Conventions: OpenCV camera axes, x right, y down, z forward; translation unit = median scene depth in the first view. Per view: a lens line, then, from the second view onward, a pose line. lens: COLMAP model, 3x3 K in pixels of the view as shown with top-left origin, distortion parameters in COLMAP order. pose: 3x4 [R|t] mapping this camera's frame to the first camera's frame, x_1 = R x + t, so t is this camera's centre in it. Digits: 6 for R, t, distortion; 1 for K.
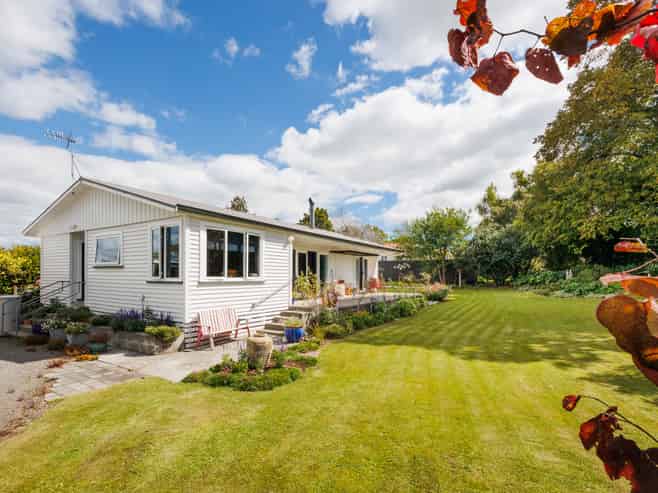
lens RADIAL K [[262.9, 0, 328.5], [0, 262.9, 269.7], [0, 0, 1]] dist [0.000484, 0.000239]
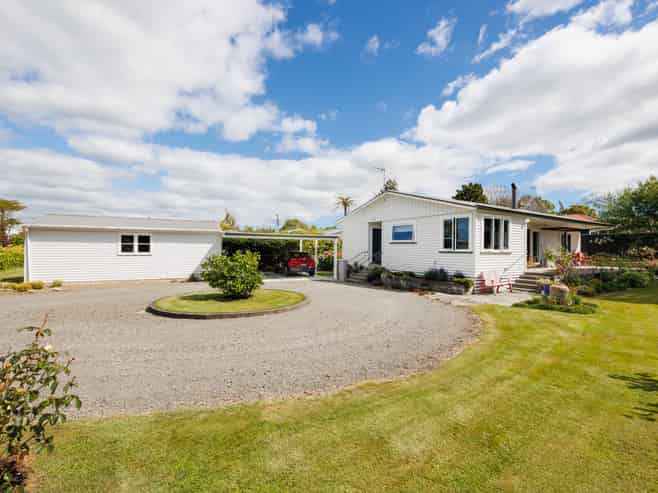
lens RADIAL K [[264.5, 0, 329.0], [0, 264.5, 246.5], [0, 0, 1]] dist [-0.024948, 0.019990]
pose [[0.915360, 0.001104, -0.402634, -0.114099], [0.002479, 0.999962, 0.008378, -0.000504], [0.402628, -0.008667, 0.915323, -0.133530]]
